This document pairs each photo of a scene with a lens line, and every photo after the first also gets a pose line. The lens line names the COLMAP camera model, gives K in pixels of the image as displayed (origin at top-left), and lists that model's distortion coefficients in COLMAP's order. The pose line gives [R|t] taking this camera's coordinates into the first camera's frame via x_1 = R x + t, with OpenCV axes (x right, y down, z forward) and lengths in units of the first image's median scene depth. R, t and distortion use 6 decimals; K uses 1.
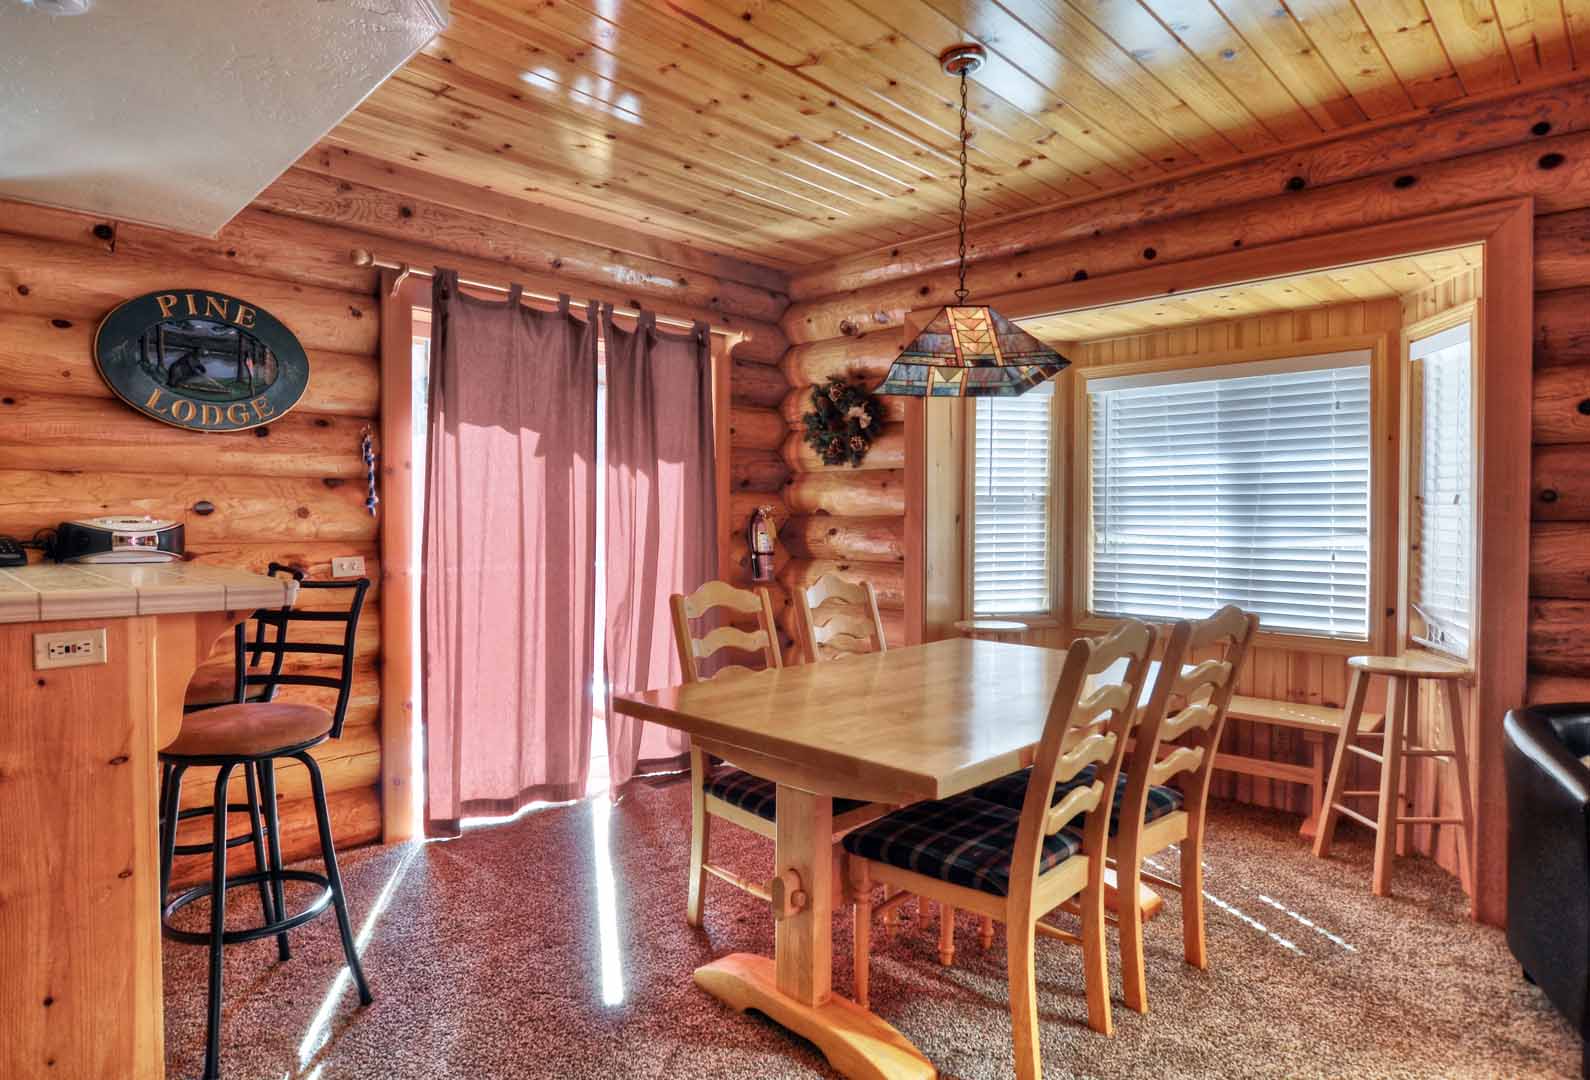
lens RADIAL K [[903.9, 0, 786.3], [0, 903.9, 531.9], [0, 0, 1]] dist [-0.030586, -0.001866]
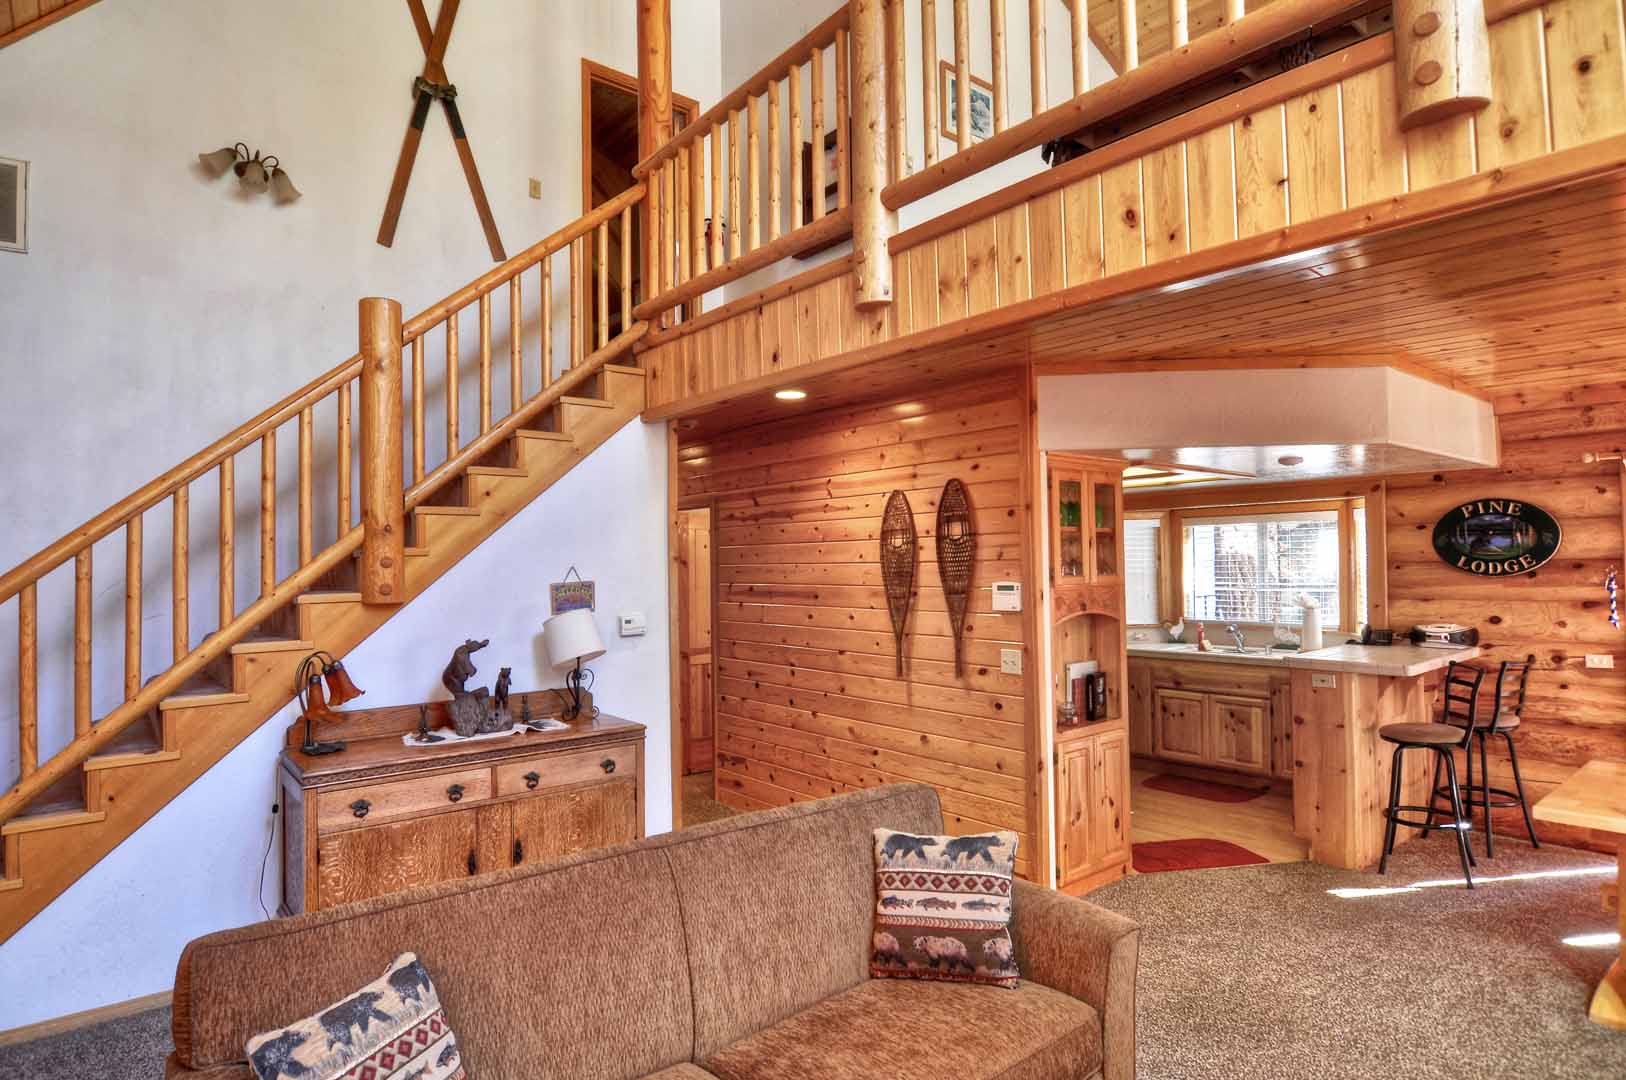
lens RADIAL K [[893.9, 0, 807.1], [0, 893.9, 541.9], [0, 0, 1]] dist [-0.014208, -0.004783]
pose [[-0.114241, -0.029918, -0.993002, 1.278918], [-0.003381, 0.999552, -0.029726, -0.126748], [0.993447, -0.000039, -0.114291, -0.163036]]
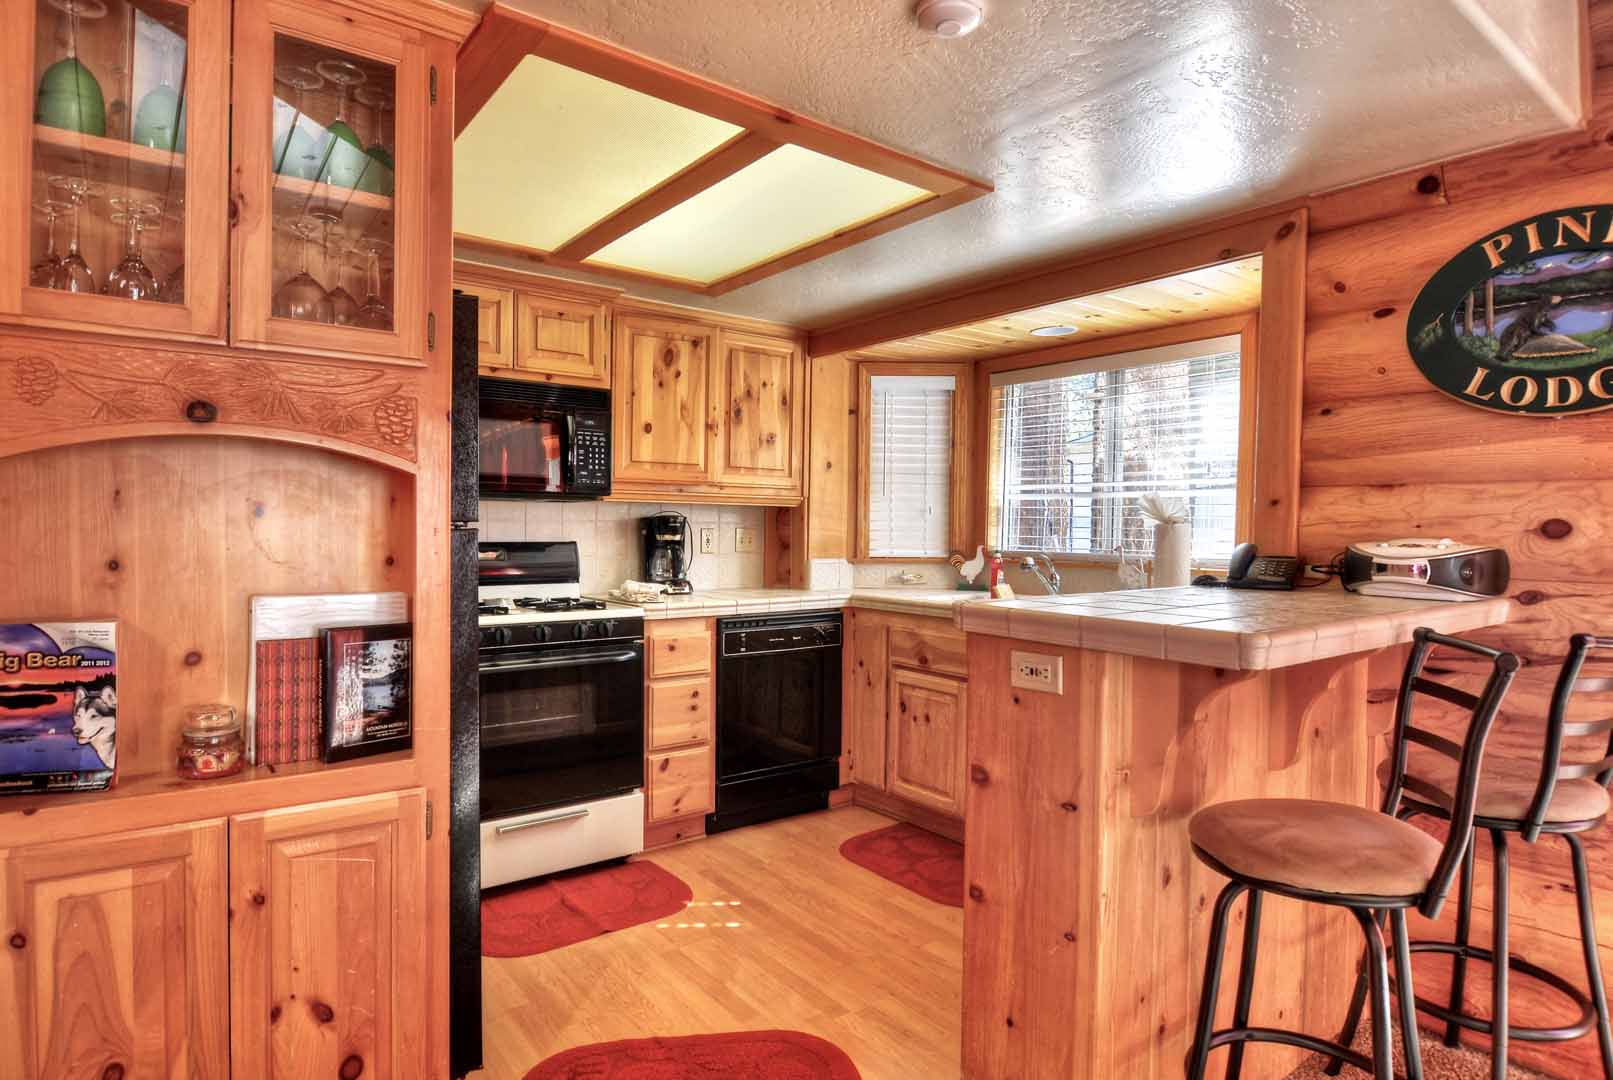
lens RADIAL K [[886.8, 0, 801.6], [0, 886.8, 545.7], [0, 0, 1]] dist [-0.014208, -0.004783]
pose [[-0.155670, 0.012942, -0.987724, 0.103470], [-0.030330, 0.999380, 0.017875, -0.007906], [0.987343, 0.032740, -0.155181, 0.541891]]
